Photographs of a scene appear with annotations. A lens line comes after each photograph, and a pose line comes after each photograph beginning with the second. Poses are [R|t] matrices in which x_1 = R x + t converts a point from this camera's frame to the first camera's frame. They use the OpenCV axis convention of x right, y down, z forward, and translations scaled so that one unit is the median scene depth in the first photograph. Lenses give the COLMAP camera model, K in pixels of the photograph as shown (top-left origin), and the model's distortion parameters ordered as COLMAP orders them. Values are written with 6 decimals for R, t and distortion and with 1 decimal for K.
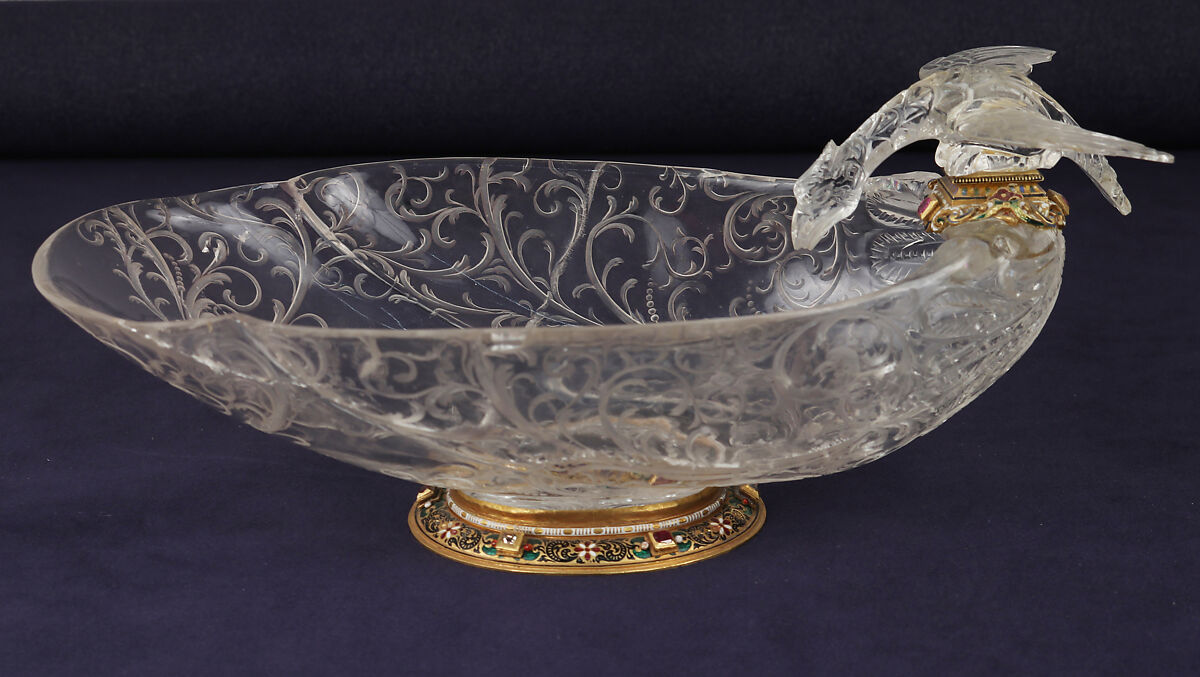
lens RADIAL K [[2023.0, 0, 608.0], [0, 2023.0, 336.7], [0, 0, 1]] dist [0.037830, 0.000000]
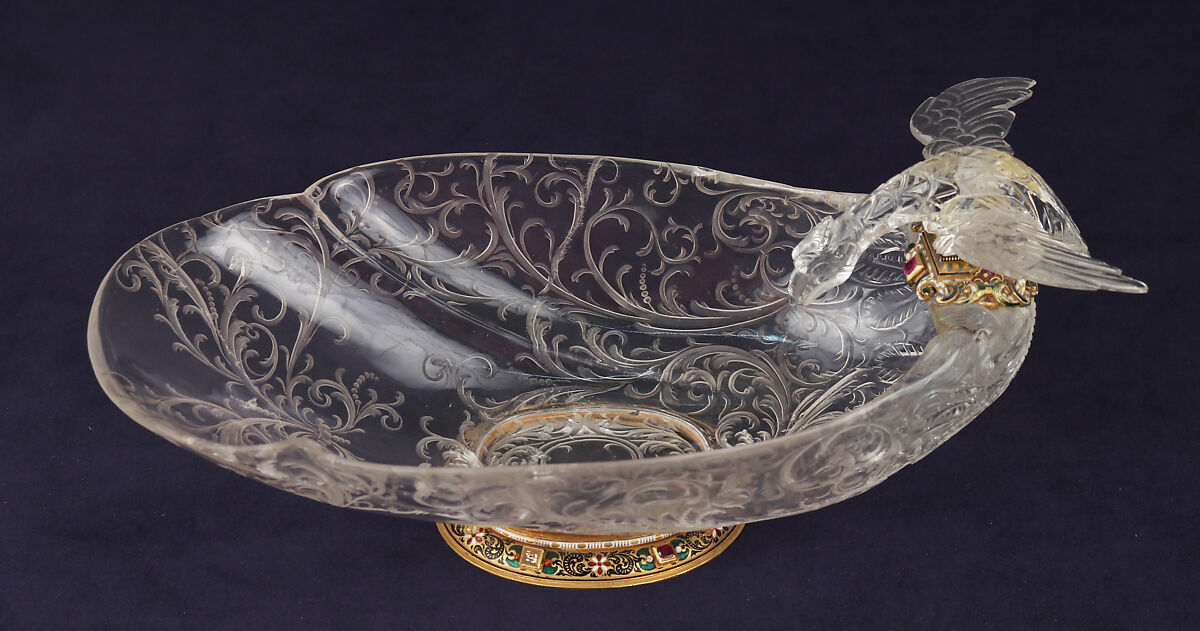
lens RADIAL K [[1946.4, 0, 593.3], [0, 1946.4, 316.6], [0, 0, 1]] dist [0.039362, 0.000000]
pose [[0.997231, -0.014983, 0.072846, -0.085082], [-0.011693, 0.935729, 0.352525, -0.382609], [-0.073446, -0.352400, 0.932963, 0.024293]]
